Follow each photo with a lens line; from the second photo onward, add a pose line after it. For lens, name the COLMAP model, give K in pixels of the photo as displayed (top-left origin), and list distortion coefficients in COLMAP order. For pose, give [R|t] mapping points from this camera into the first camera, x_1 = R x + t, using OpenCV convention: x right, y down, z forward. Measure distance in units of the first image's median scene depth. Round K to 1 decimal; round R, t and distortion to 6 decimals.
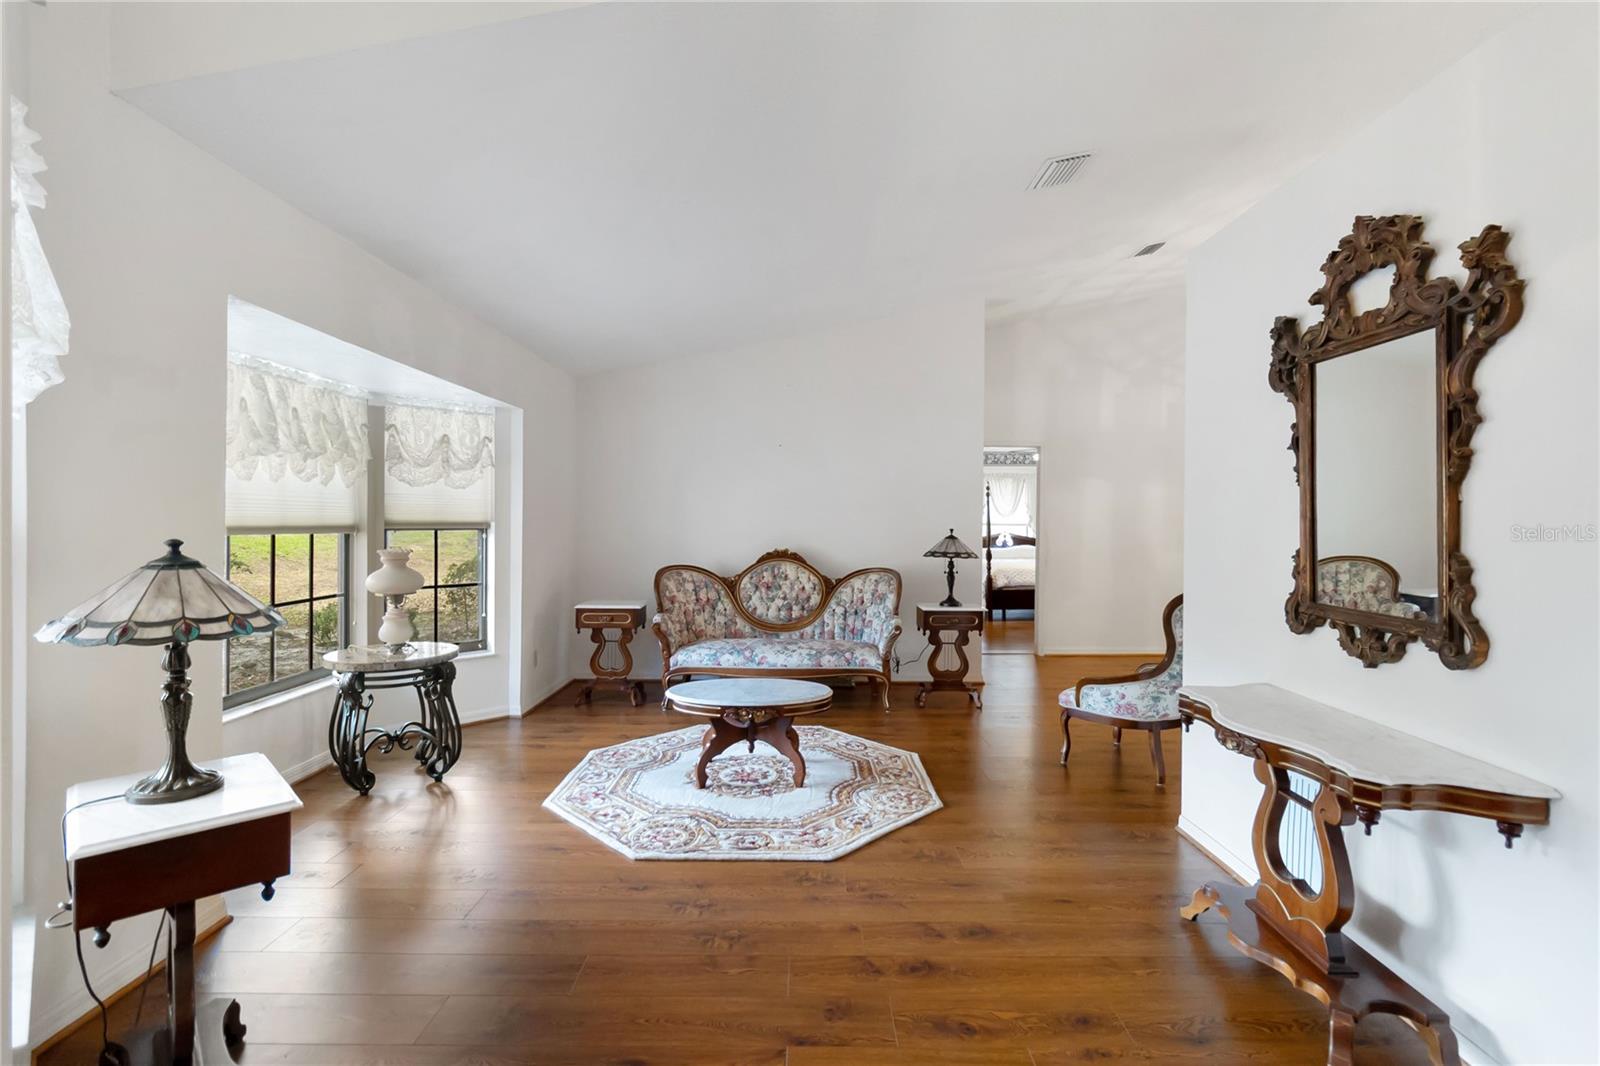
lens RADIAL K [[743.4, 0, 820.4], [0, 743.4, 528.7], [0, 0, 1]] dist [0.001153, -0.001686]
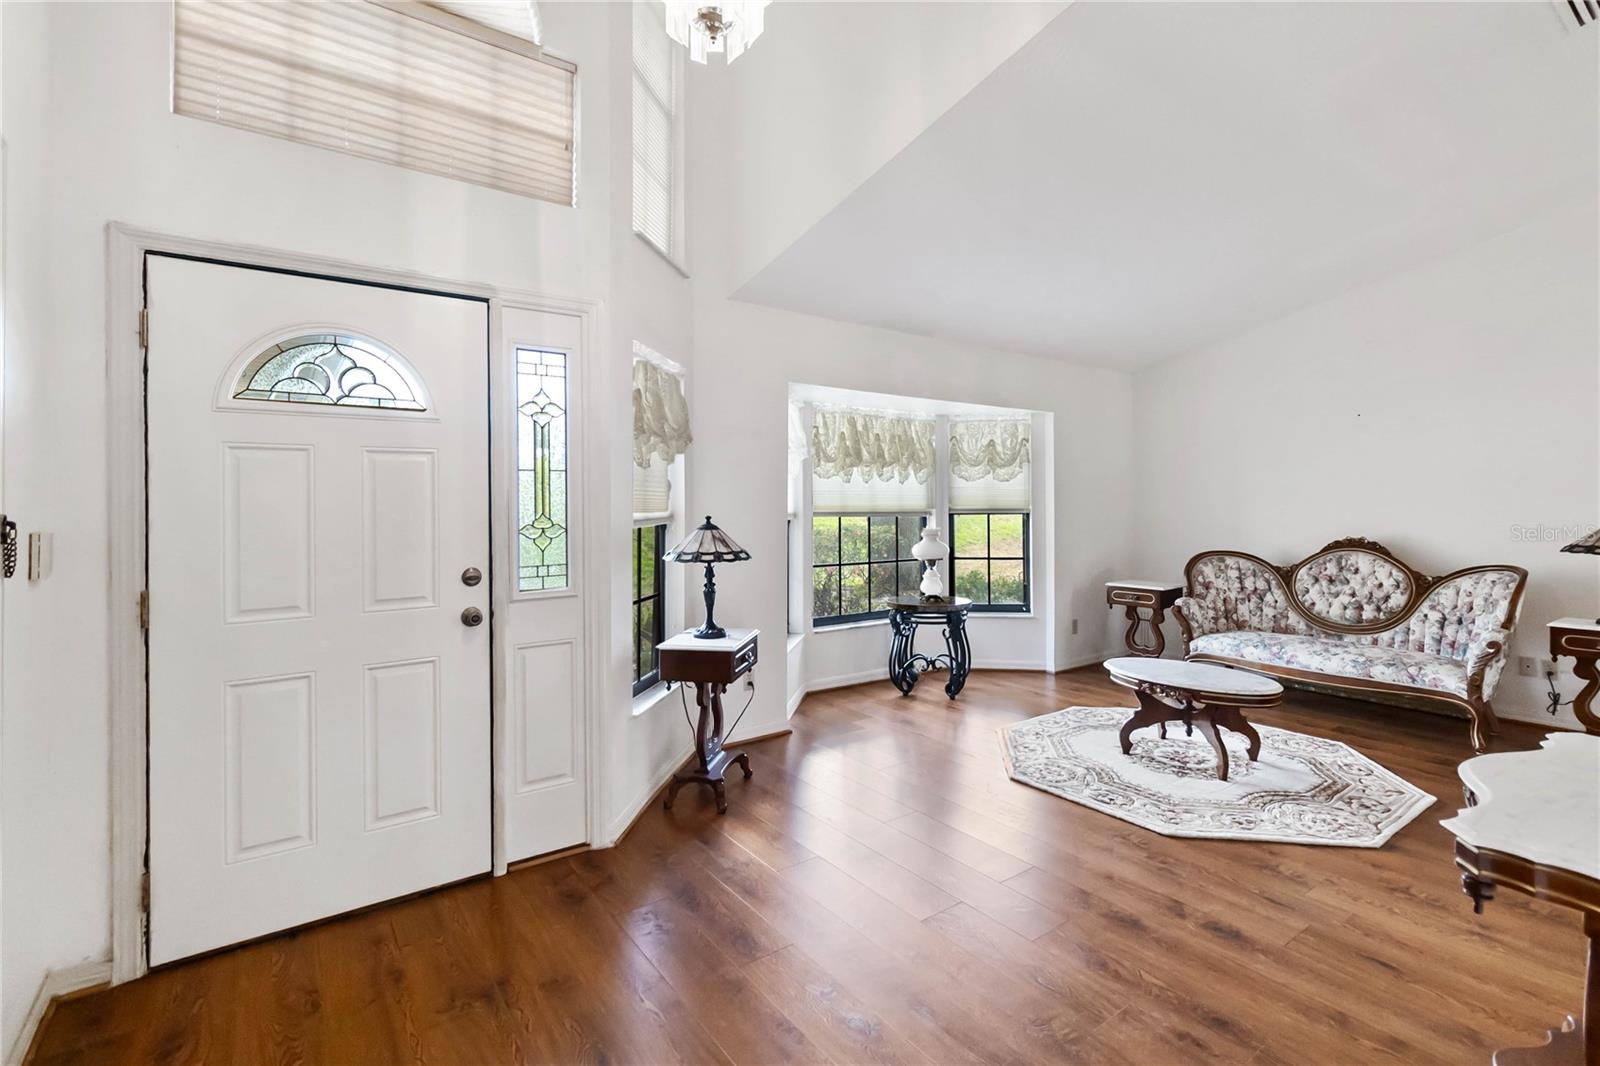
lens RADIAL K [[743.4, 0, 812.1], [0, 743.4, 506.6], [0, 0, 1]] dist [0.001153, -0.001686]
pose [[0.578315, -0.009245, -0.815761, 0.319320], [-0.001077, 0.999926, -0.012096, 0.003986], [0.815813, 0.007874, 0.578263, 0.004735]]
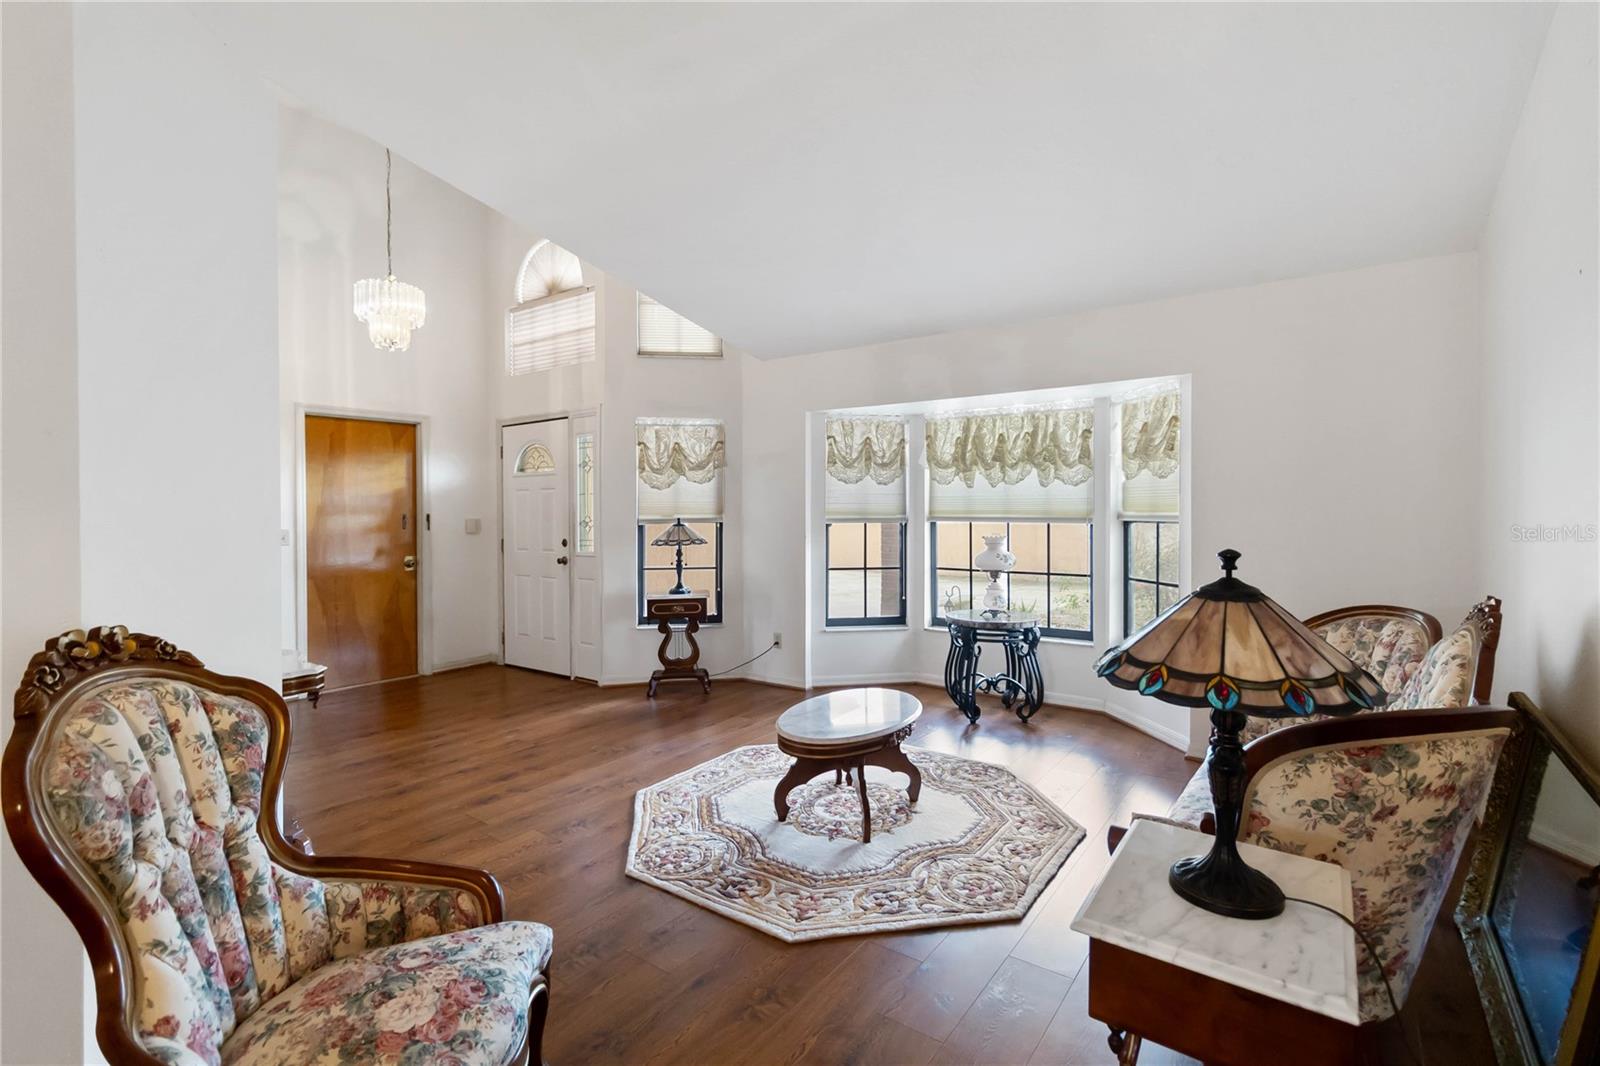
lens RADIAL K [[743.4, 0, 815.5], [0, 743.4, 521.0], [0, 0, 1]] dist [0.001153, -0.001686]
pose [[-0.598840, 0.007497, -0.800834, 0.451214], [-0.011831, 0.999764, 0.018206, -0.012086], [0.800781, 0.020377, -0.598610, 1.088697]]
